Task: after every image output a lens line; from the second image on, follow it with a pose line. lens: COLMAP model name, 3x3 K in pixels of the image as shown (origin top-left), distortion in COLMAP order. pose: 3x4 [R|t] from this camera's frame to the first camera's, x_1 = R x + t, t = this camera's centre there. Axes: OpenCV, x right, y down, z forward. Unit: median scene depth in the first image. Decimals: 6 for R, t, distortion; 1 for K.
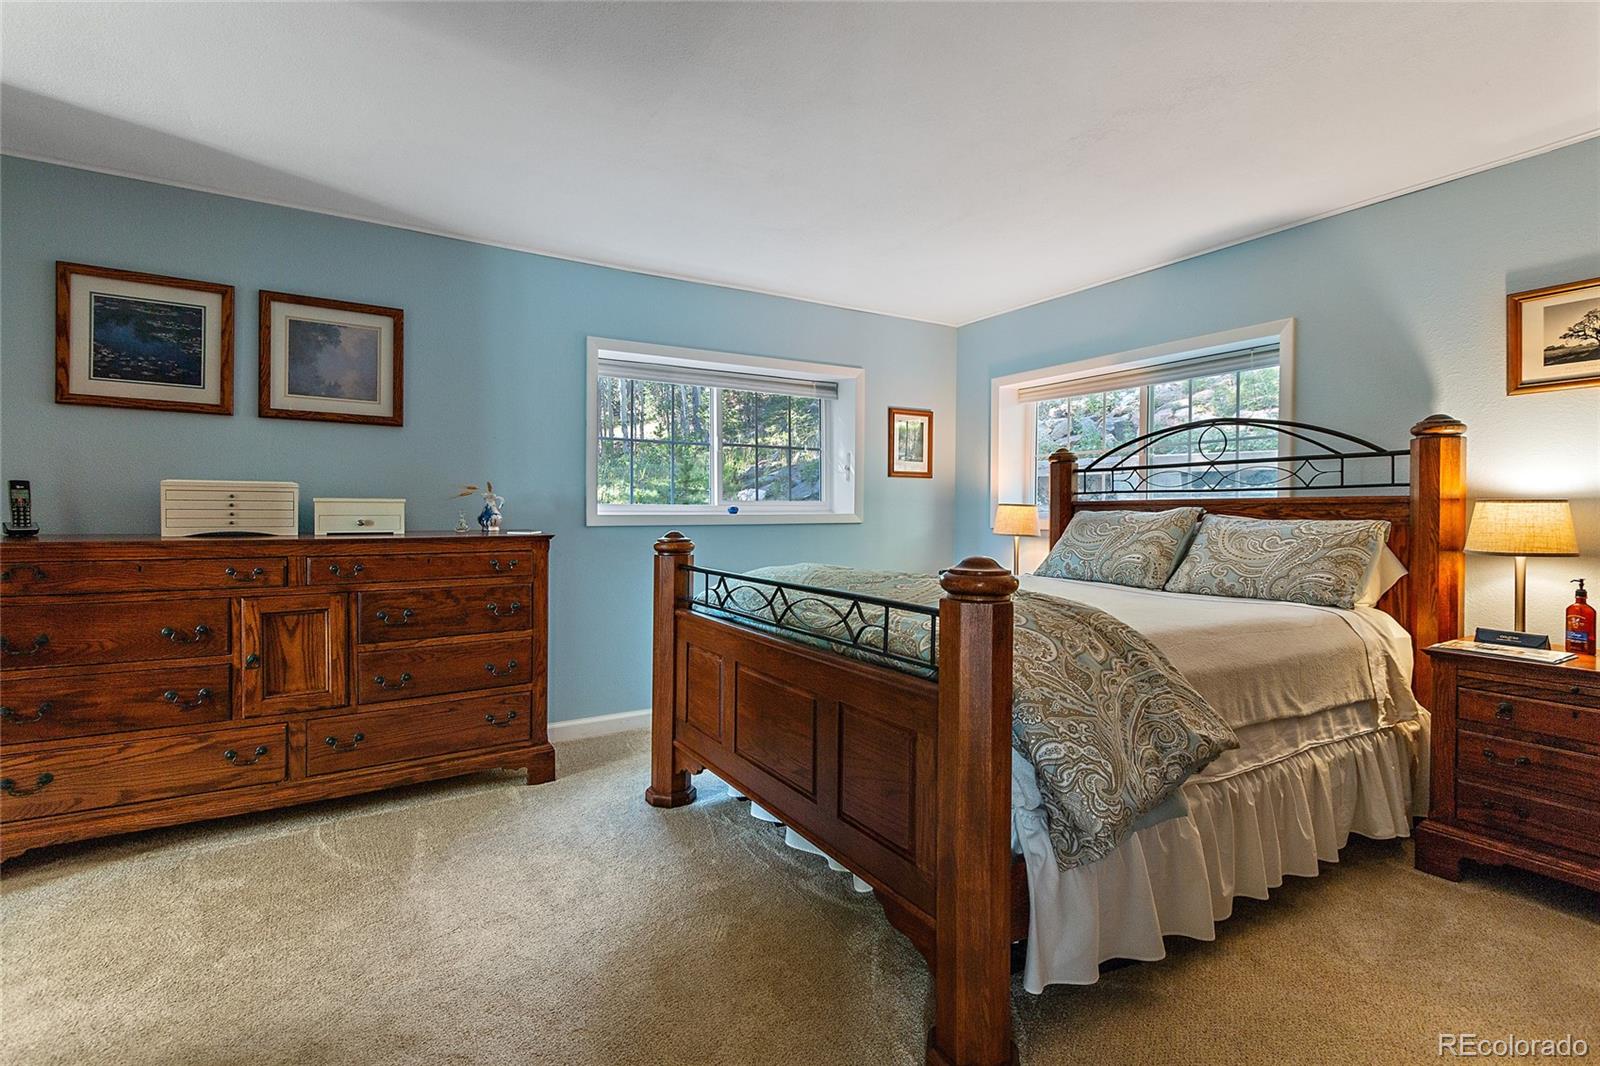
lens RADIAL K [[731.7, 0, 798.1], [0, 731.7, 519.7], [0, 0, 1]] dist [0.010859, -0.000169]
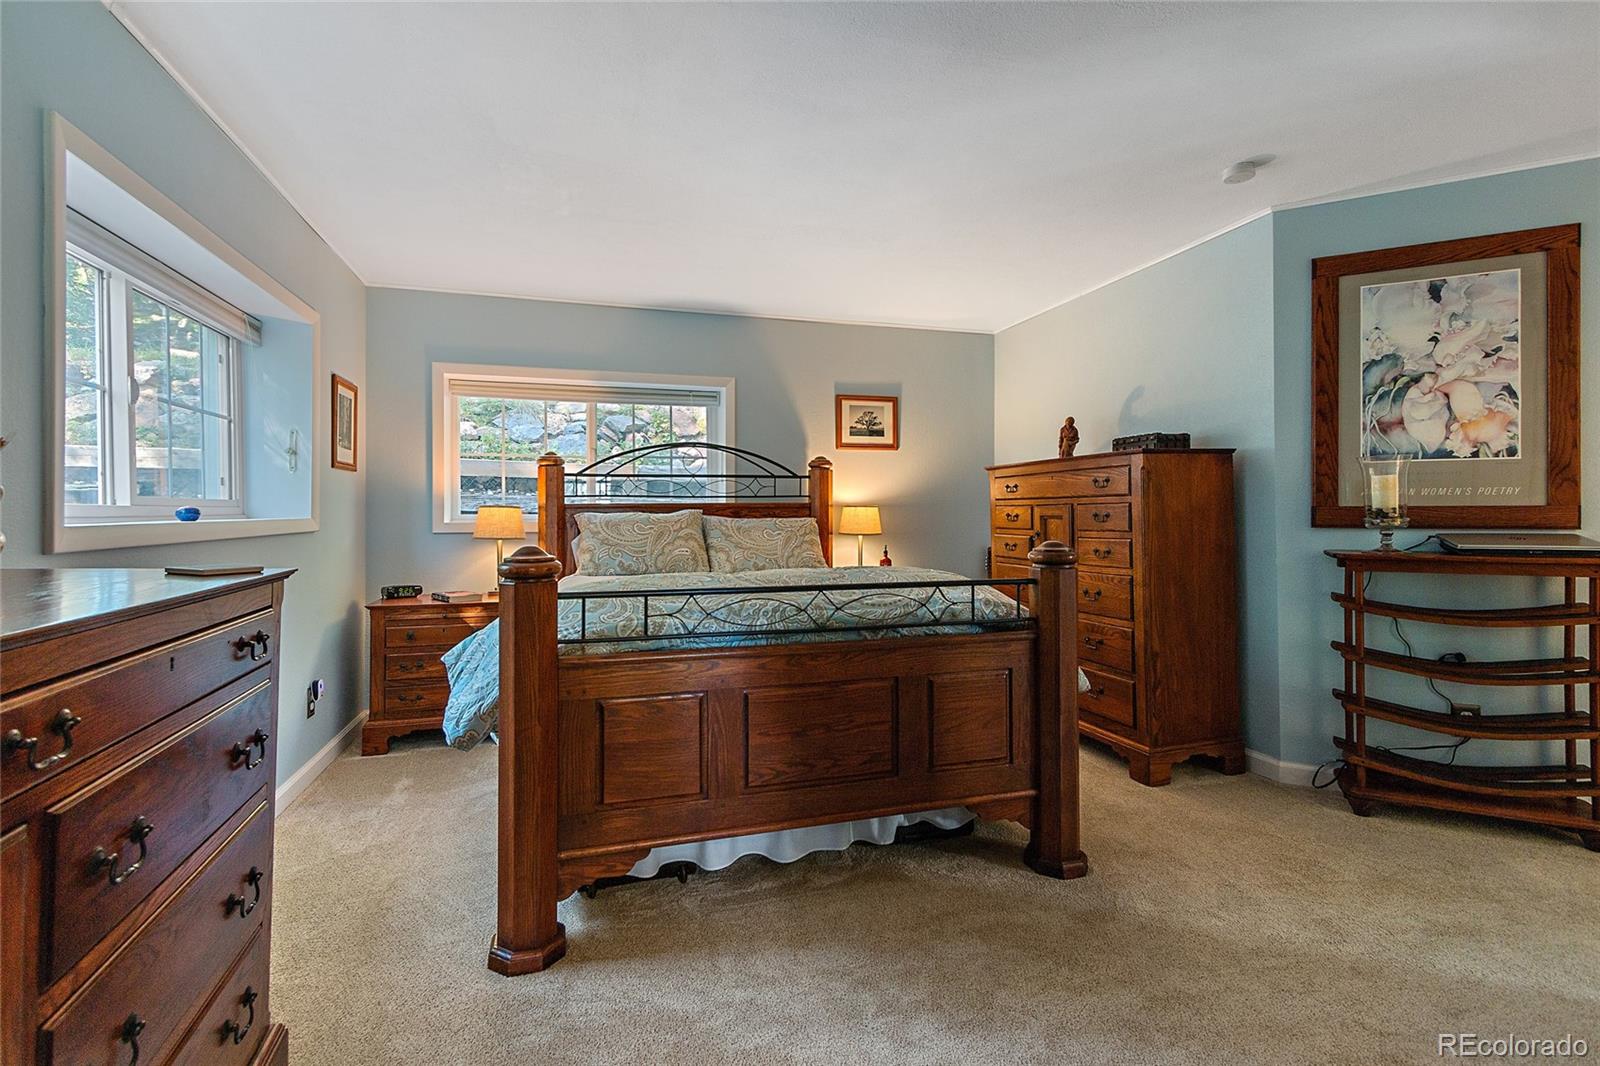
lens RADIAL K [[731.7, 0, 773.9], [0, 731.7, 512.8], [0, 0, 1]] dist [0.010859, -0.000169]
pose [[0.259541, -0.003859, 0.965724, -0.685183], [0.014478, 0.999895, 0.000105, -0.009919], [-0.965624, 0.013955, 0.259569, 0.555154]]
